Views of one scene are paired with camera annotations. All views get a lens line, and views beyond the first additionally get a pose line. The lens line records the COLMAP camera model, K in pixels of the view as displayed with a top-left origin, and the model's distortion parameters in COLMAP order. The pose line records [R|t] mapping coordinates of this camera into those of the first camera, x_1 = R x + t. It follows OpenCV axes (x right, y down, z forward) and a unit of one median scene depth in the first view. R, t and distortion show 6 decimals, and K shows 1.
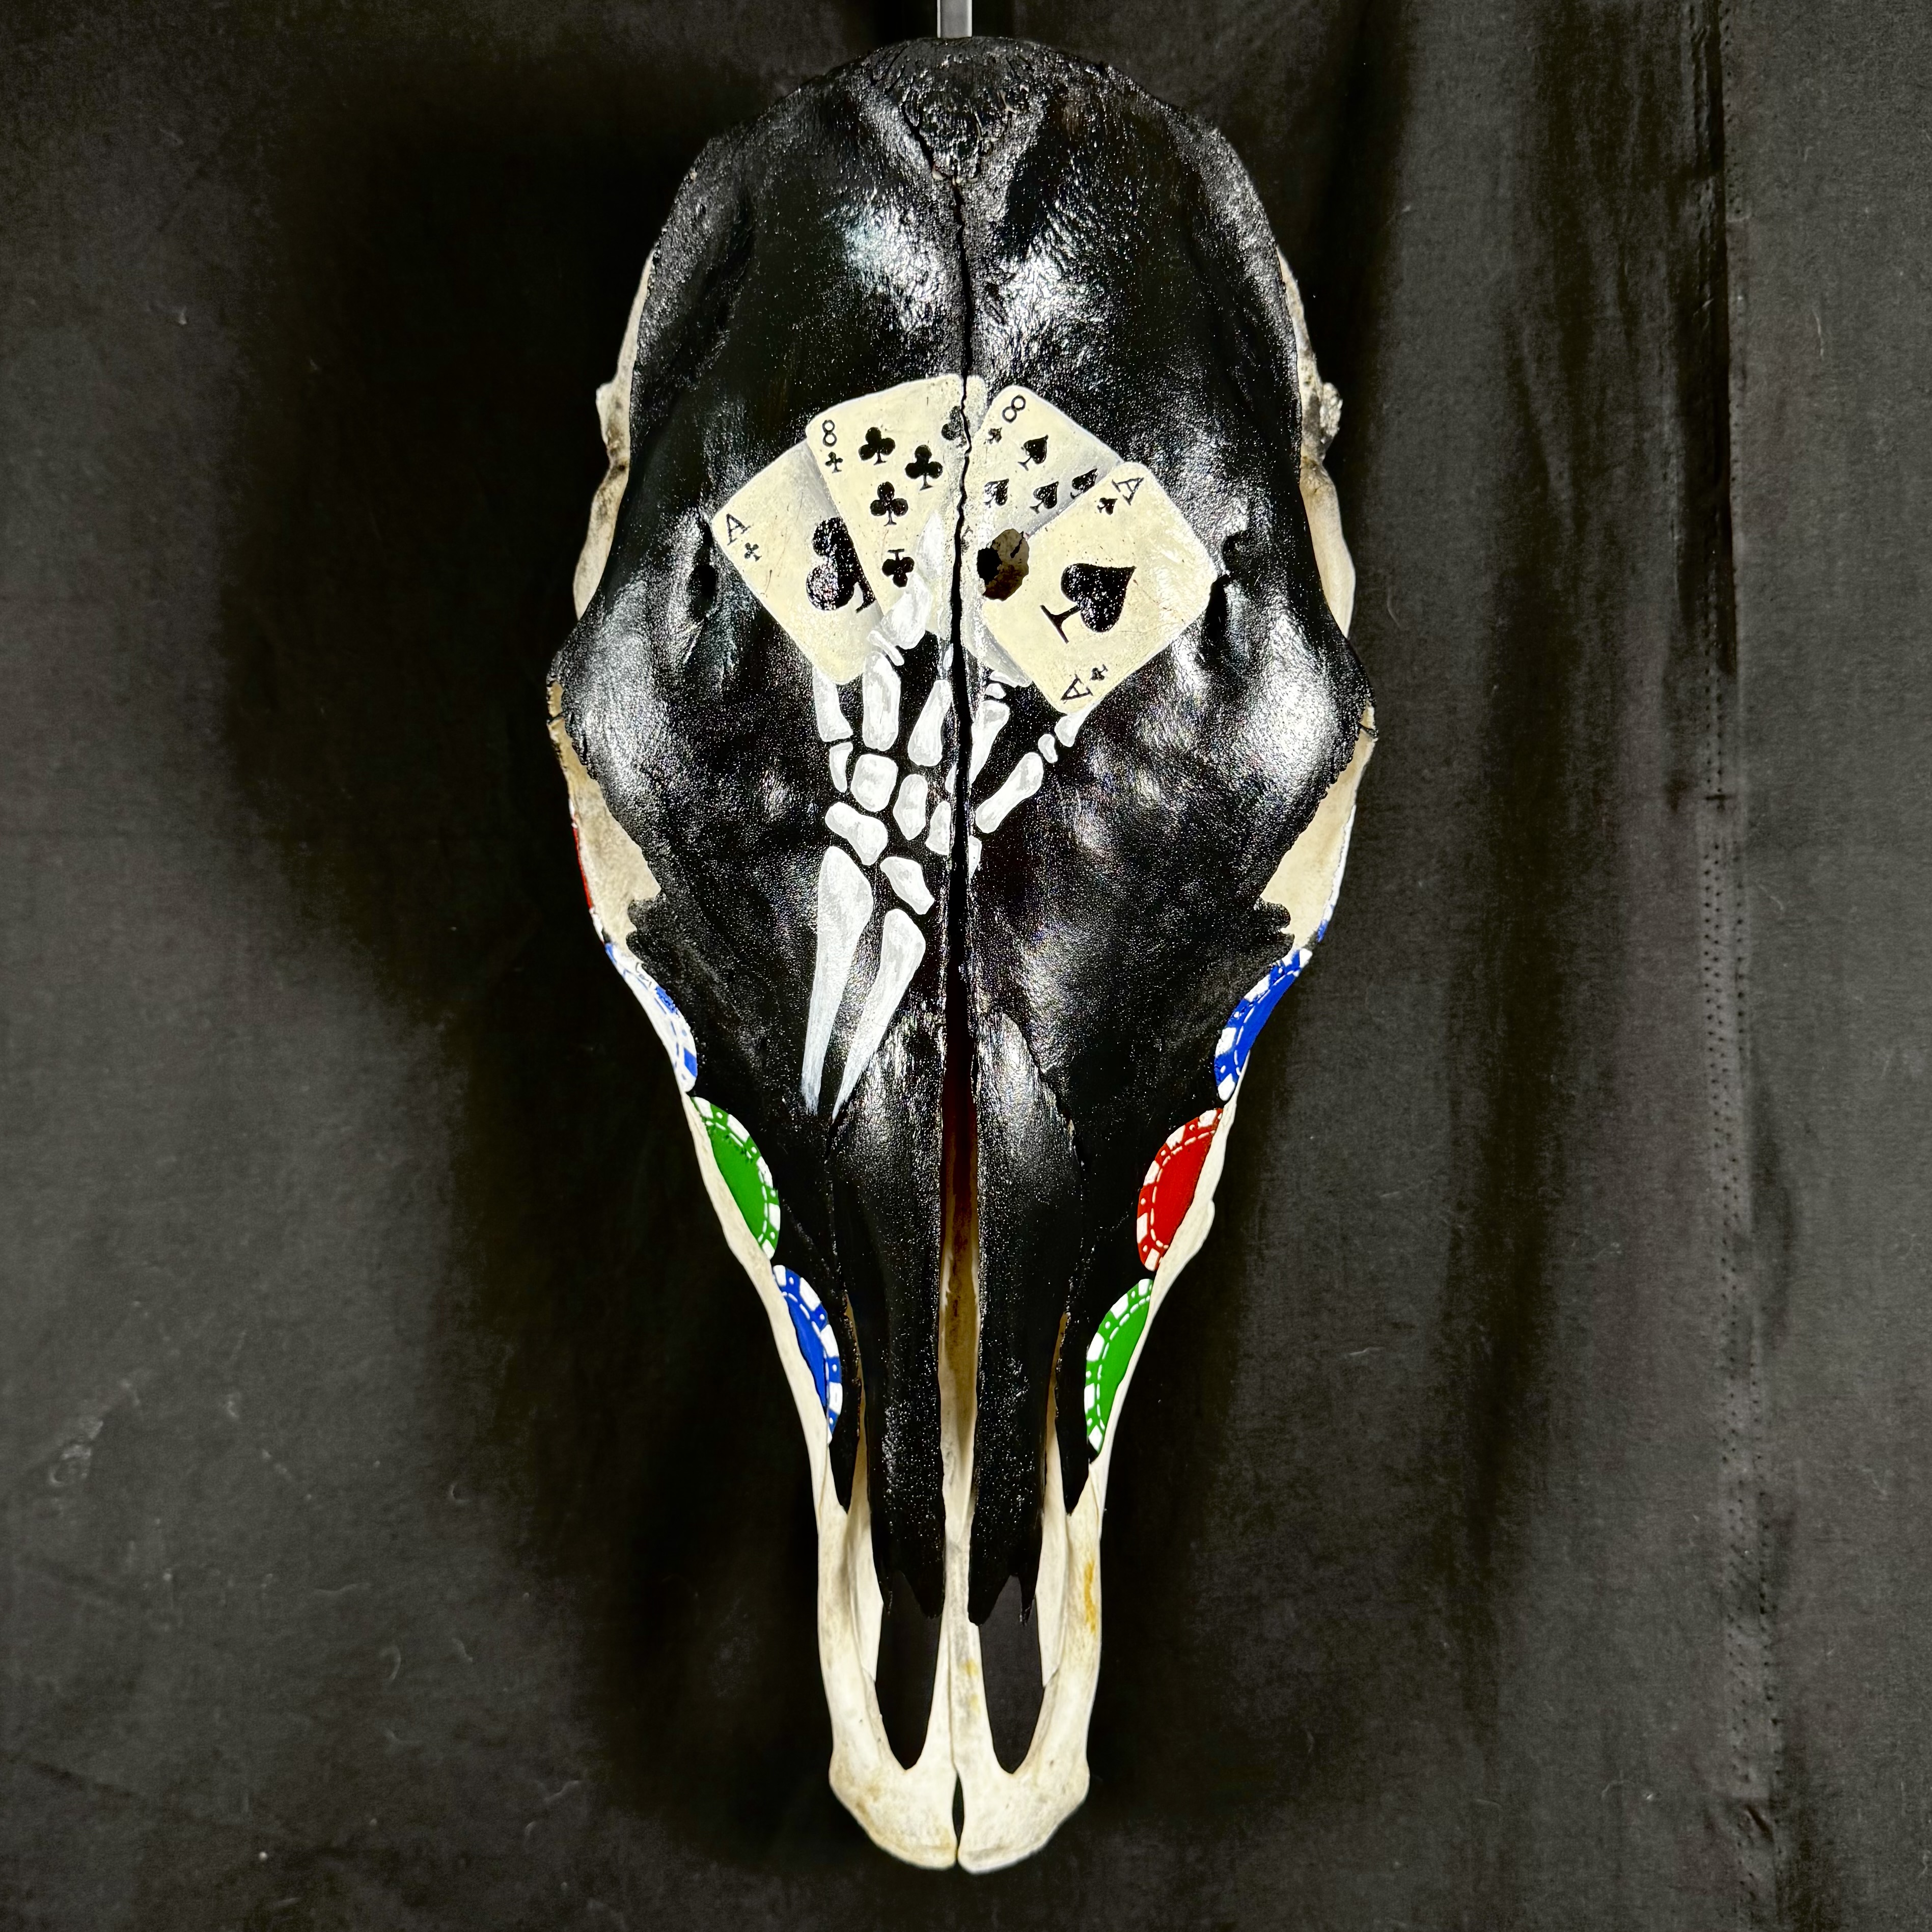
lens RADIAL K [[2105.9, 0, 951.4], [0, 2105.9, 963.7], [0, 0, 1]] dist [0.142629, -0.329876]
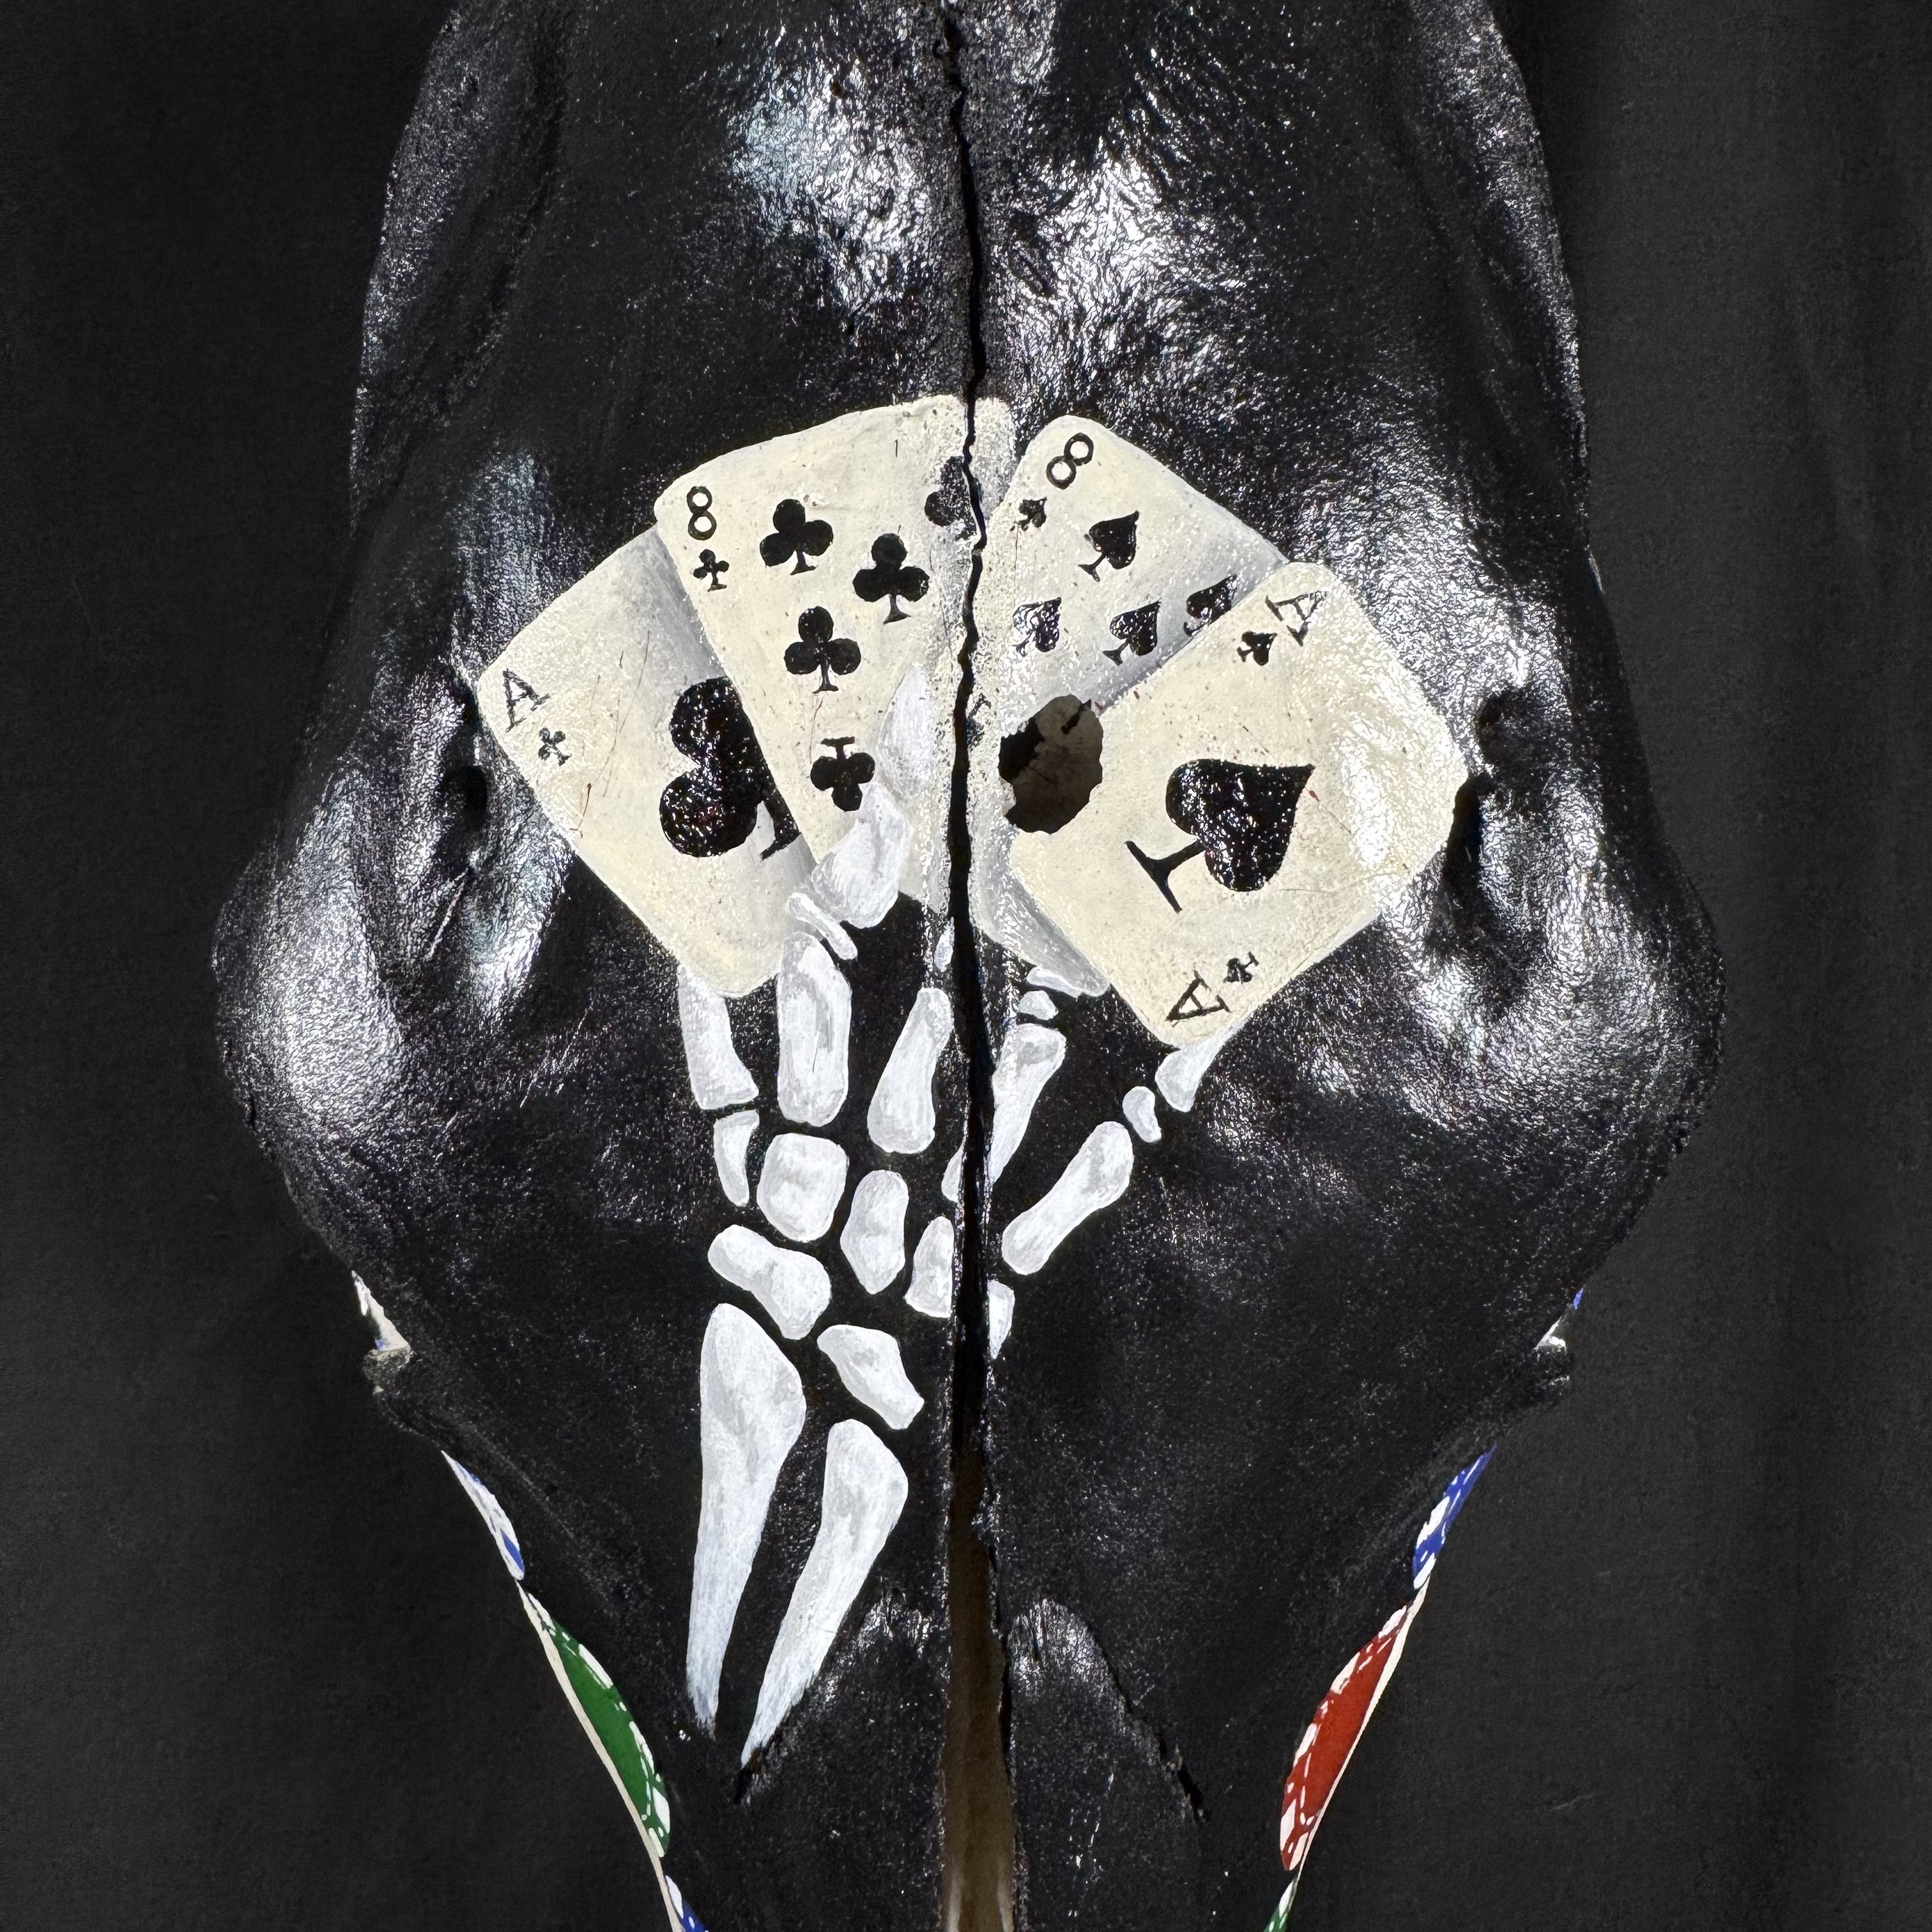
lens RADIAL K [[1837.1, 0, 962.8], [0, 1837.1, 840.1], [0, 0, 1]] dist [-0.013472, 0.002470]
pose [[0.999880, -0.013572, 0.007513, -0.000145], [0.013486, 0.999844, 0.011413, -0.174502], [-0.007667, -0.011310, 0.999907, 0.557898]]
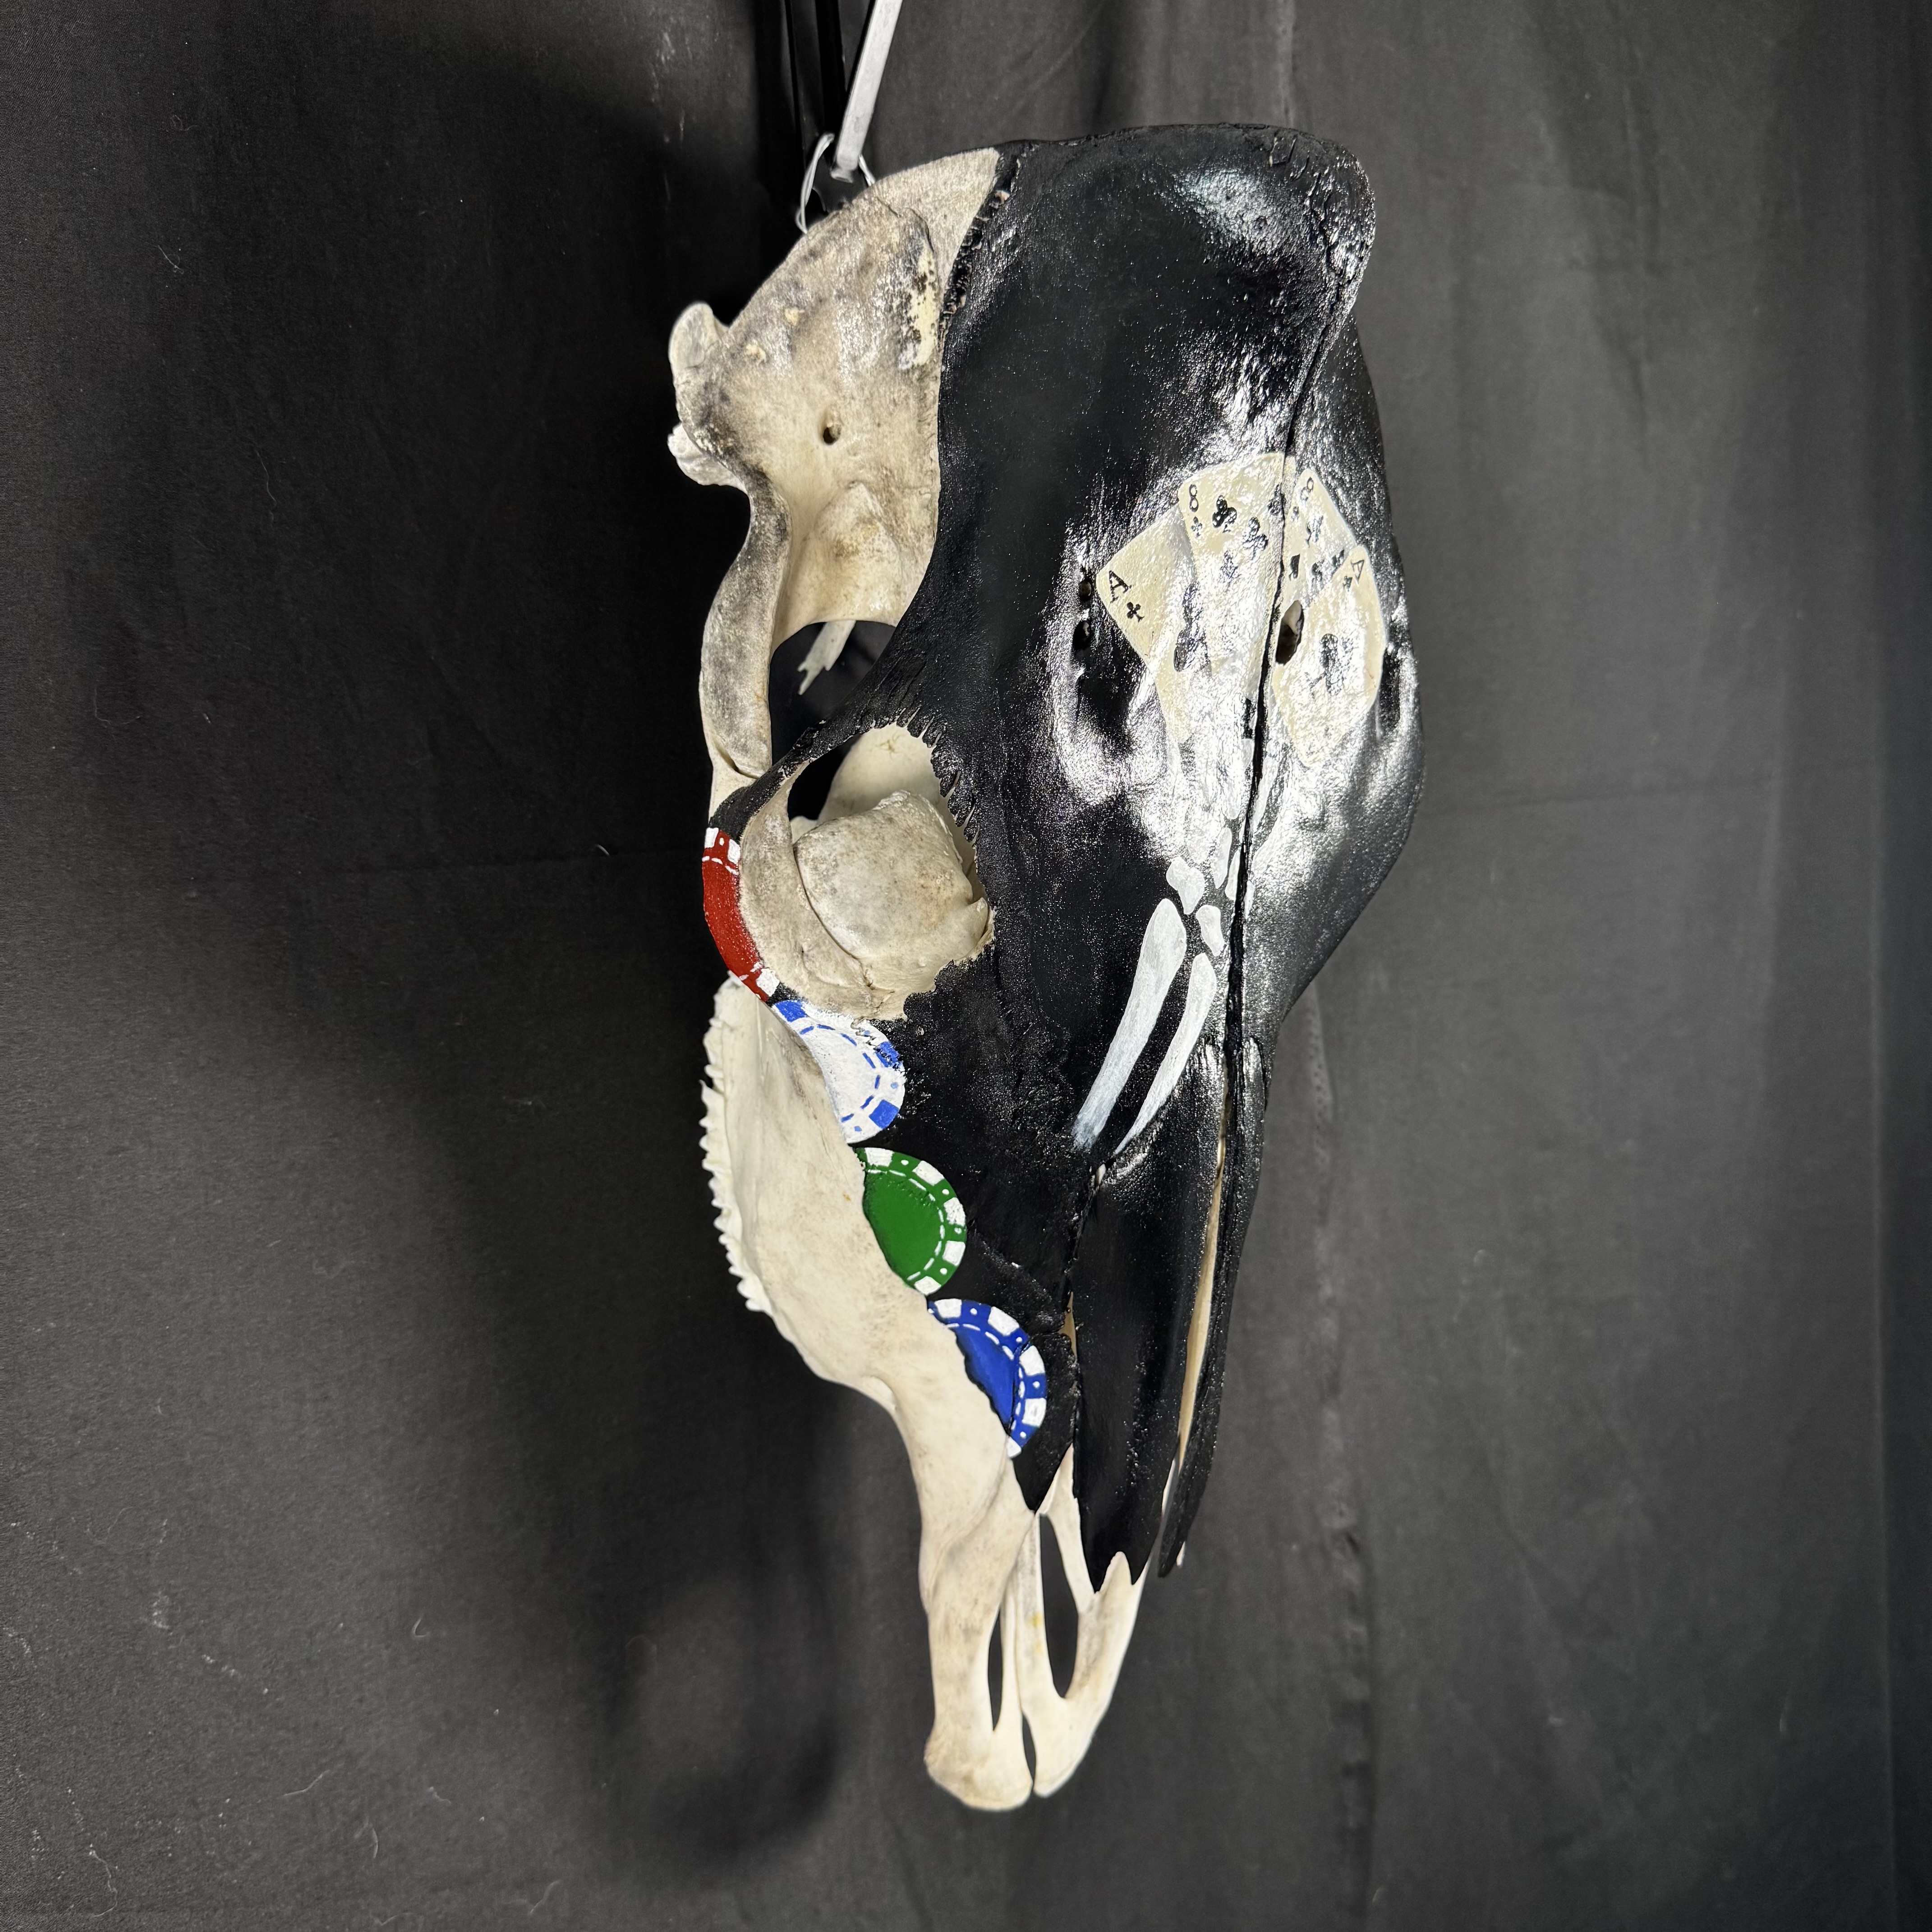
lens RADIAL K [[1860.1, 0, 968.8], [0, 1860.1, 984.6], [0, 0, 1]] dist [0.122932, -0.225244]
pose [[0.722112, -0.094349, 0.685312, -0.764768], [0.030959, 0.994071, 0.104236, -0.113319], [-0.691083, -0.054053, 0.720751, 0.406700]]
